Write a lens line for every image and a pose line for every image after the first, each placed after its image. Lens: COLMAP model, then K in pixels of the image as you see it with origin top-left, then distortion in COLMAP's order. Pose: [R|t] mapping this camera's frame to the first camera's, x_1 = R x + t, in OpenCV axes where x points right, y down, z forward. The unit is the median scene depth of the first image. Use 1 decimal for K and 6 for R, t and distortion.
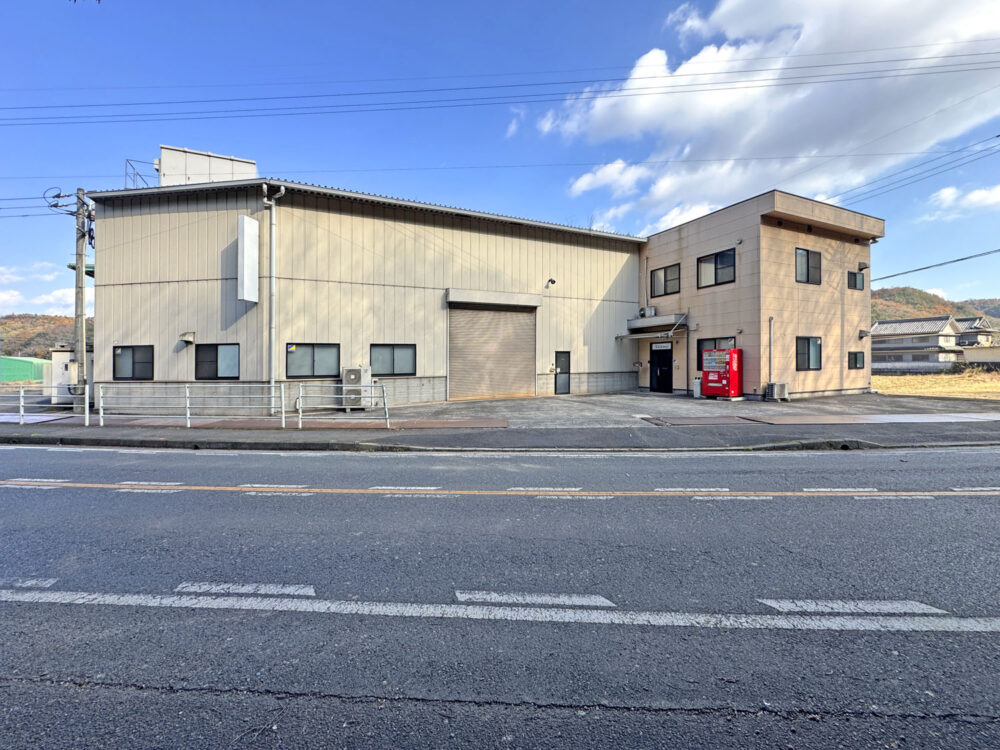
lens RADIAL K [[375.5, 0, 498.7], [0, 375.5, 355.9], [0, 0, 1]] dist [0.001468, 0.000197]
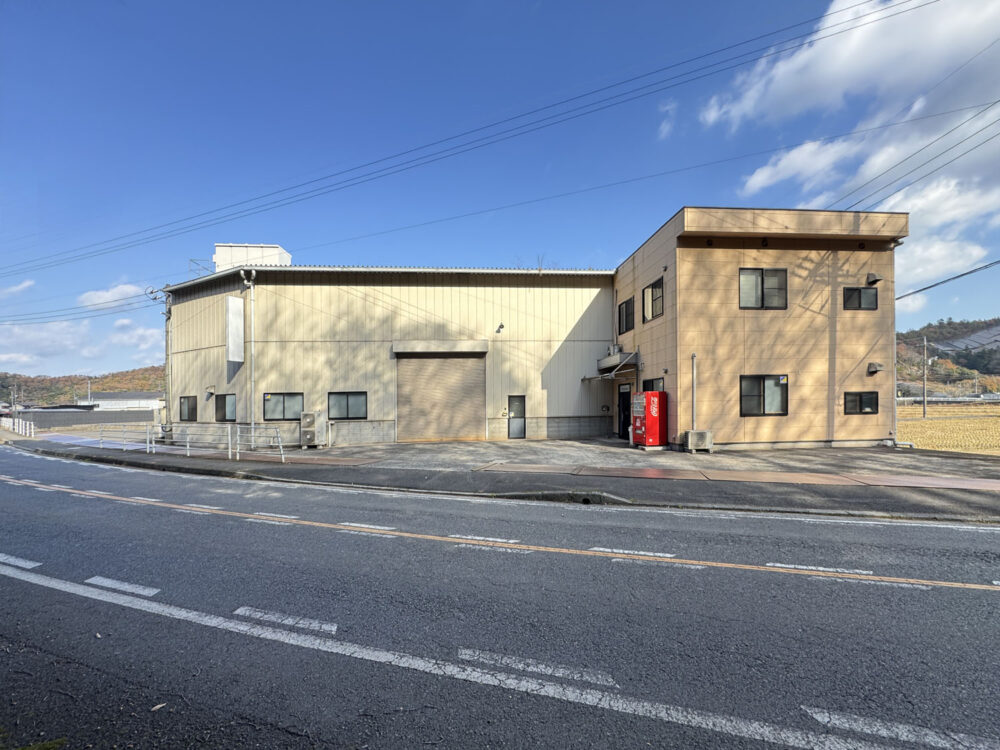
lens RADIAL K [[402.1, 0, 500.1], [0, 402.1, 400.3], [0, 0, 1]] dist [-0.000777, 0.000015]
pose [[0.944231, -0.008301, -0.329179, 0.563538], [0.012616, 0.999860, 0.010975, -0.013142], [0.329042, -0.014515, 0.944204, -0.013753]]
